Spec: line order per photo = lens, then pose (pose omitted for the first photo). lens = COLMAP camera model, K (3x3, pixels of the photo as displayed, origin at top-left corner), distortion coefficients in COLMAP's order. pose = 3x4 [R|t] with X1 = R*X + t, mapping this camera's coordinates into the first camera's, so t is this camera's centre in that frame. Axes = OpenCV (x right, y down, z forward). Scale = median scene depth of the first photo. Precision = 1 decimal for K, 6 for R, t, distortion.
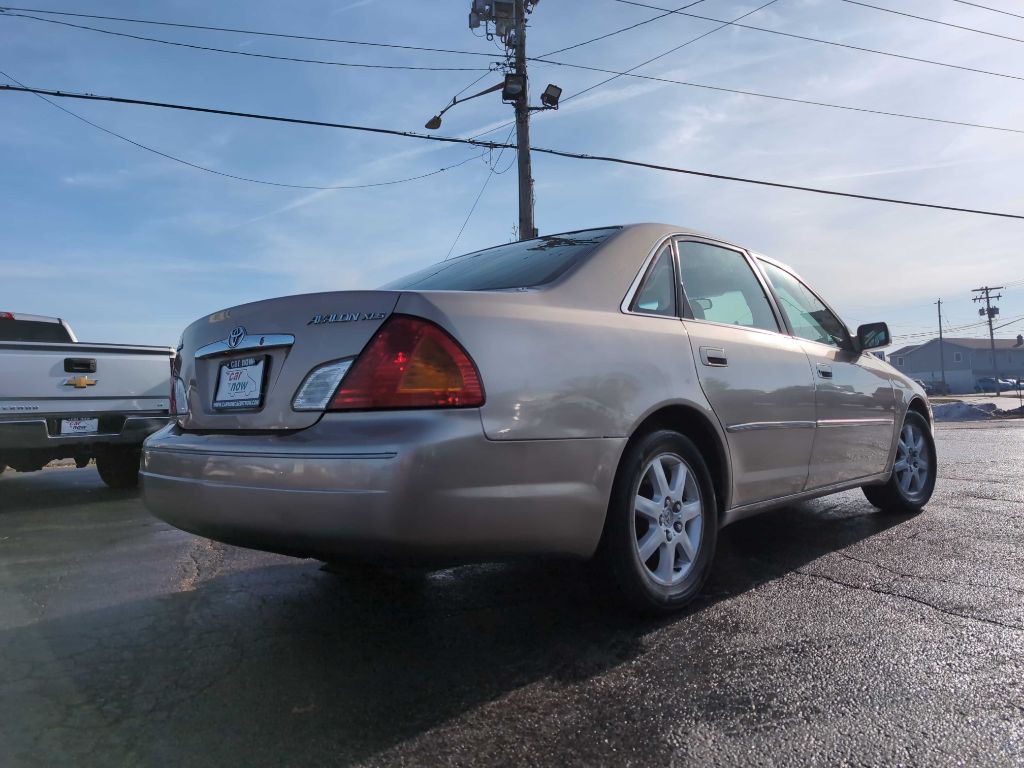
lens RADIAL K [[733.7, 0, 518.7], [0, 733.7, 367.6], [0, 0, 1]] dist [0.018586, -0.012822]
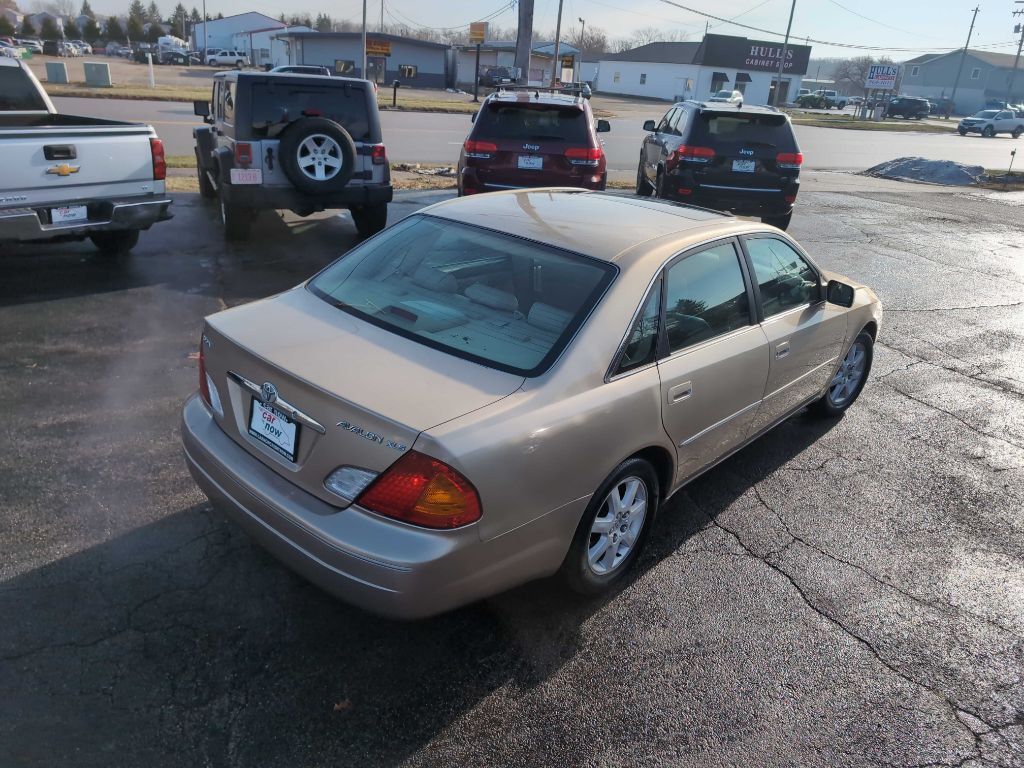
lens RADIAL K [[733.7, 0, 512.5], [0, 733.7, 370.0], [0, 0, 1]] dist [0.018586, -0.012822]
pose [[0.995231, 0.084518, 0.048703, -0.047225], [-0.097199, 0.901304, 0.422141, -0.442236], [-0.008218, -0.424862, 0.905221, -0.020725]]
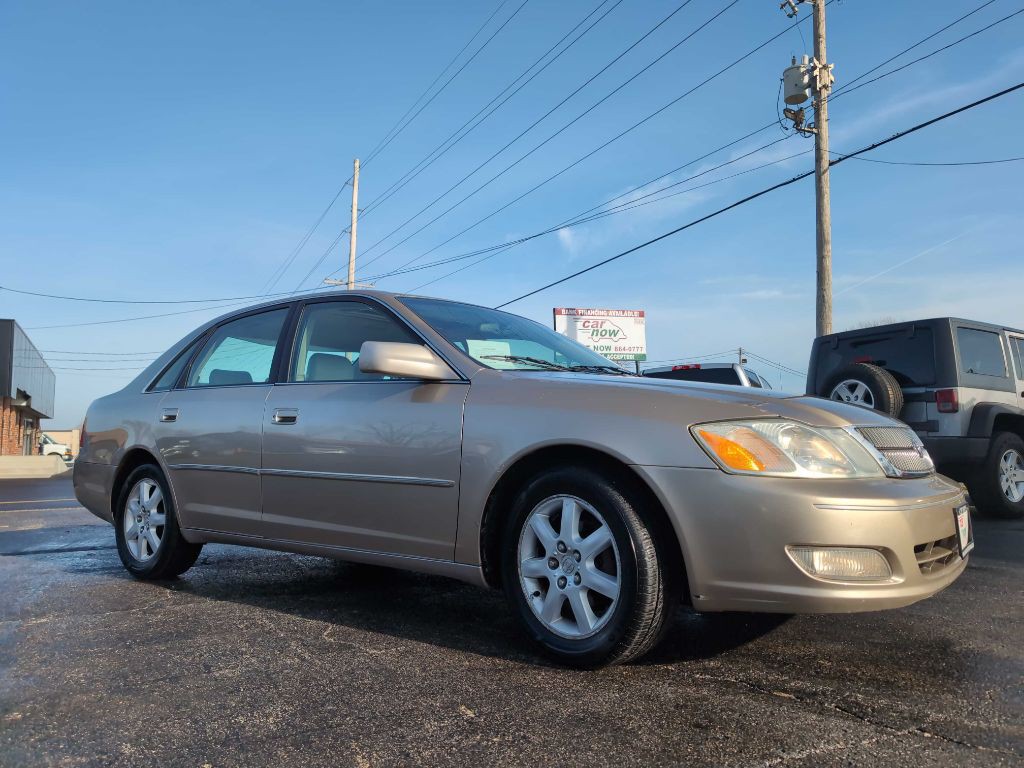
lens RADIAL K [[733.7, 0, 512.4], [0, 733.7, 380.0], [0, 0, 1]] dist [0.018586, -0.012822]
pose [[0.097890, -0.064248, -0.993121, 1.525653], [0.056471, 0.996665, -0.058911, 0.034020], [0.993594, -0.050316, 0.101192, 1.328307]]
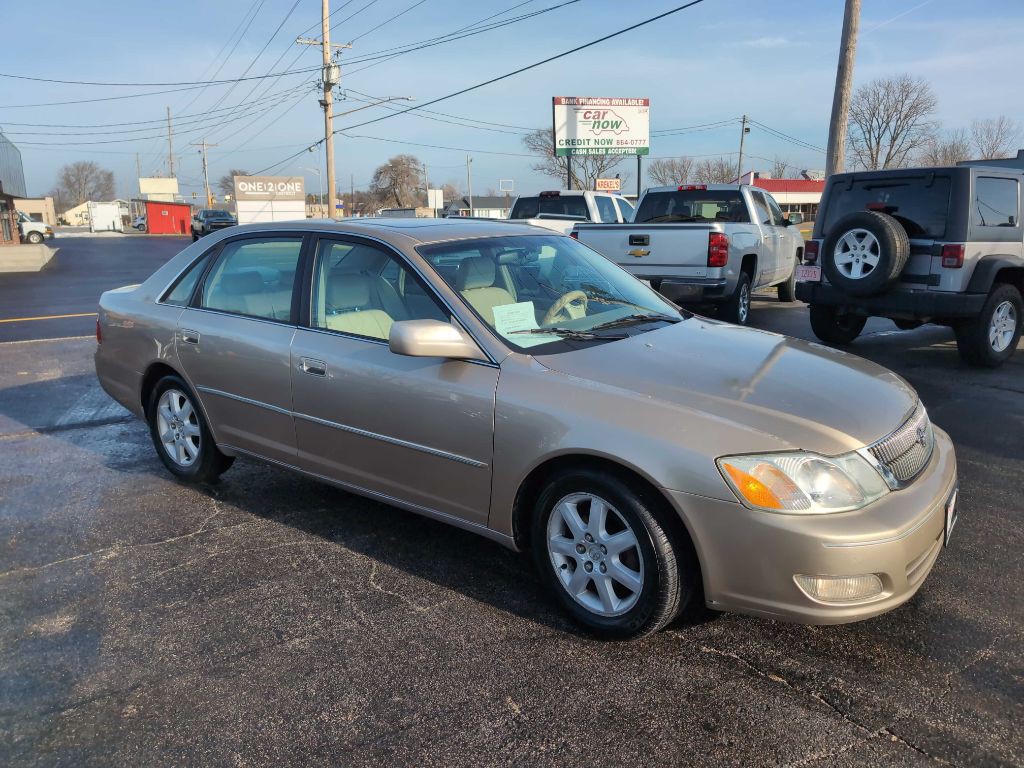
lens RADIAL K [[733.7, 0, 518.0], [0, 733.7, 377.3], [0, 0, 1]] dist [0.018586, -0.012822]
pose [[0.118006, 0.243347, -0.962734, 1.520512], [0.056615, 0.966282, 0.251184, -0.228565], [0.991398, -0.084146, 0.100250, 1.297248]]
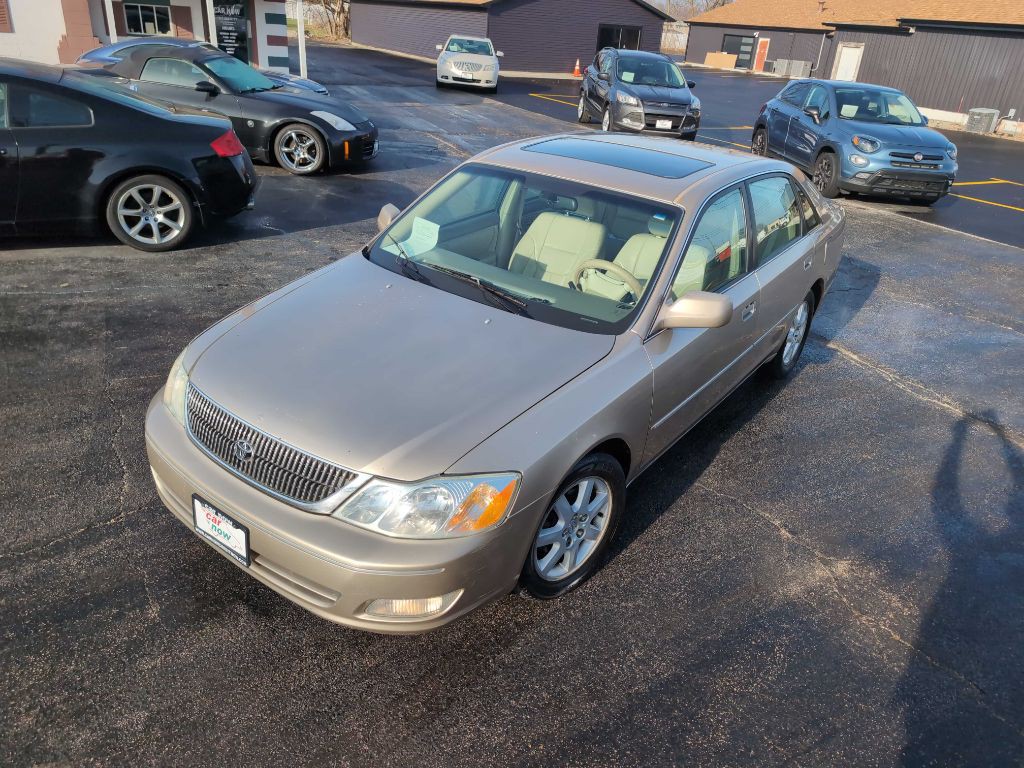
lens RADIAL K [[733.7, 0, 521.2], [0, 733.7, 372.5], [0, 0, 1]] dist [0.018586, -0.012822]
pose [[-0.992183, 0.009606, -0.124421, 0.546829], [-0.040236, 0.919160, 0.391823, -0.325934], [0.118127, 0.393766, -0.911589, 2.602447]]
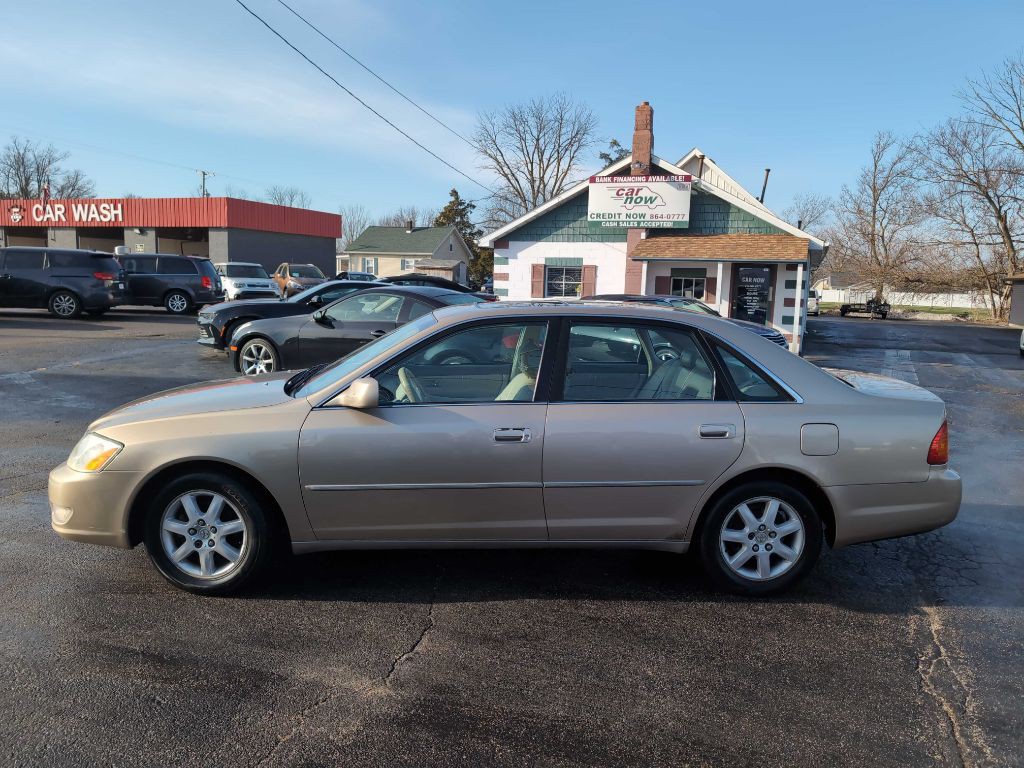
lens RADIAL K [[733.7, 0, 508.3], [0, 733.7, 376.3], [0, 0, 1]] dist [0.018586, -0.012822]
pose [[-0.722916, -0.086532, 0.685496, -0.753122], [-0.045660, 0.995941, 0.077569, -0.145729], [-0.689426, 0.024776, -0.723933, 2.346648]]
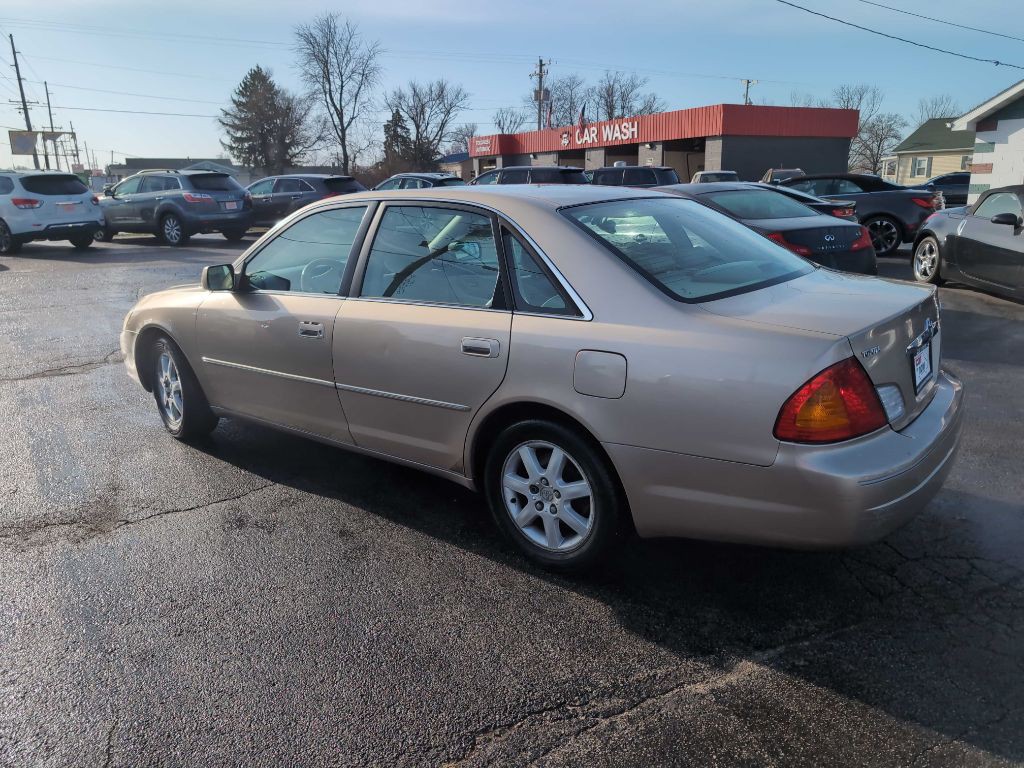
lens RADIAL K [[733.3, 0, 529.7], [0, 733.3, 373.8], [0, 0, 1]] dist [0.019441, -0.009306]
pose [[-0.105670, -0.221229, 0.969480, -1.097781], [-0.032966, 0.975182, 0.218936, -0.151735], [-0.993855, -0.008825, -0.110341, 1.303530]]
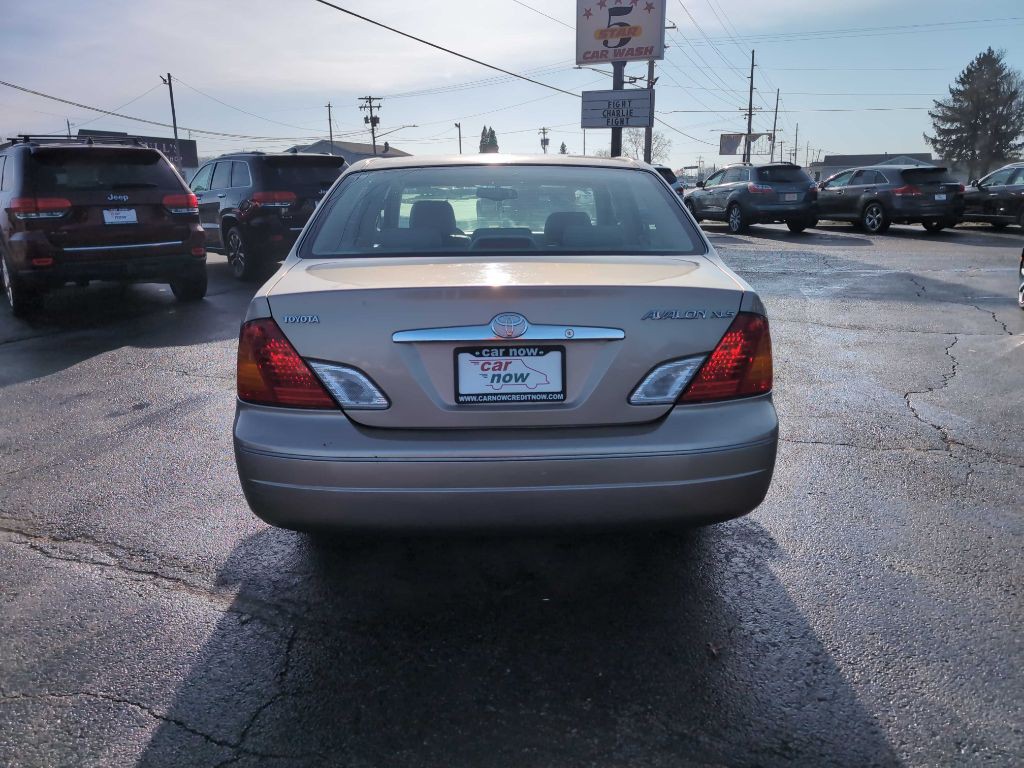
lens RADIAL K [[733.3, 0, 519.6], [0, 733.3, 376.5], [0, 0, 1]] dist [0.019441, -0.009306]
pose [[0.703830, -0.153917, 0.693494, -0.740685], [-0.049429, 0.963267, 0.263957, -0.159928], [-0.708647, -0.220059, 0.670368, 0.287284]]
